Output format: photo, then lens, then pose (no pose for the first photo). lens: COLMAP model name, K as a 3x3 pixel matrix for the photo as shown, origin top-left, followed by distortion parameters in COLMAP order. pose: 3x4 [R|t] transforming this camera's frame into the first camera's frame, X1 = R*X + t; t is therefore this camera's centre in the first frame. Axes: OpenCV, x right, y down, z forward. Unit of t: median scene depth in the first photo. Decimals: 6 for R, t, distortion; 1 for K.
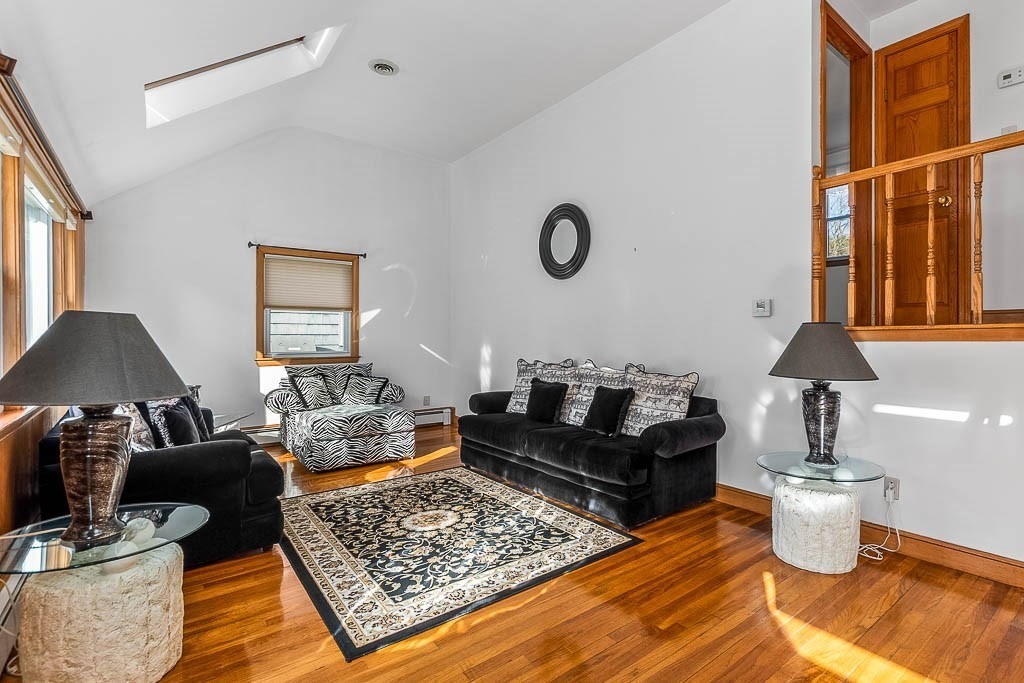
lens RADIAL K [[483.5, 0, 549.9], [0, 483.5, 340.4], [0, 0, 1]] dist [0.003206, 0.000491]
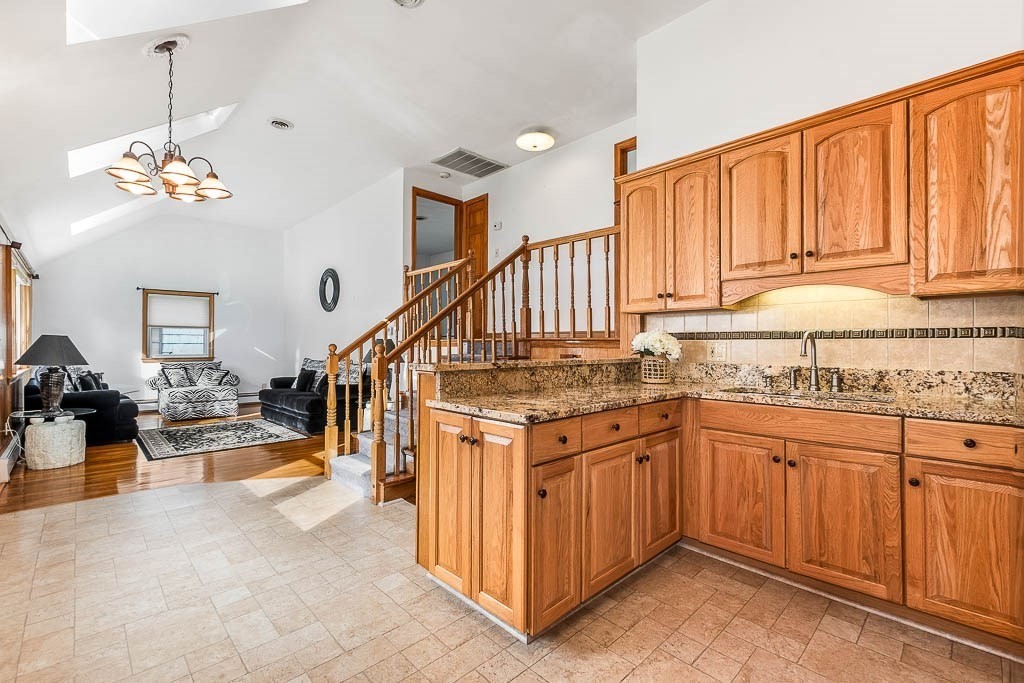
lens RADIAL K [[446.4, 0, 508.5], [0, 446.4, 346.7], [0, 0, 1]] dist [-0.000719, -0.001183]
pose [[0.996311, 0.002032, 0.085793, 0.546354], [-0.001456, 0.999976, -0.006780, 0.008082], [-0.085805, 0.006630, 0.996290, -0.665952]]
